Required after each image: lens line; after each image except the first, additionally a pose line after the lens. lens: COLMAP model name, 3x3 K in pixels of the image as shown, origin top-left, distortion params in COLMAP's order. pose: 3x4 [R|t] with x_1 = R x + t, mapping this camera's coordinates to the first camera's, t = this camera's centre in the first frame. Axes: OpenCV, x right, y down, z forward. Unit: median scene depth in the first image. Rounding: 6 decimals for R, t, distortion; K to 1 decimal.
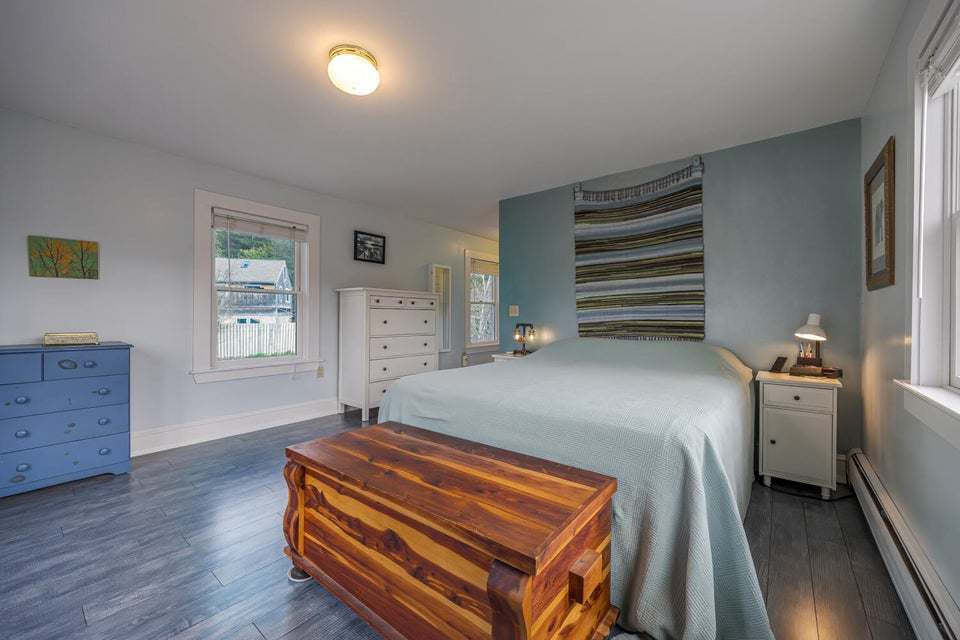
lens RADIAL K [[379.3, 0, 475.7], [0, 379.3, 317.6], [0, 0, 1]] dist [0.012065, -0.000669]
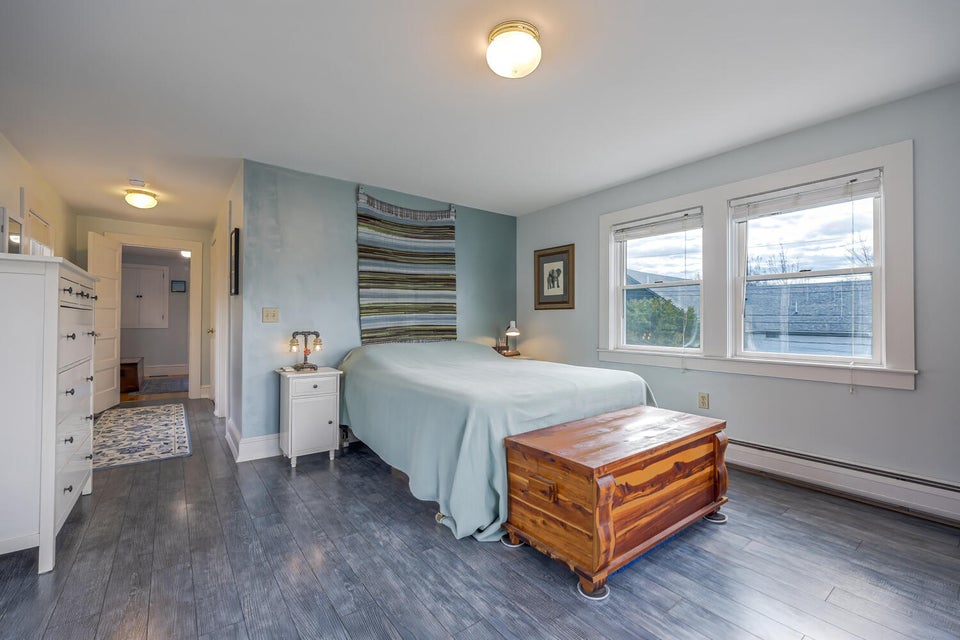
lens RADIAL K [[414.9, 0, 479.1], [0, 414.9, 319.2], [0, 0, 1]] dist [0.004074, -0.000743]
pose [[0.231459, 0.002936, 0.972840, -0.737228], [0.001793, 0.999992, -0.003445, -0.007768], [-0.972843, 0.002542, 0.231452, 0.497032]]
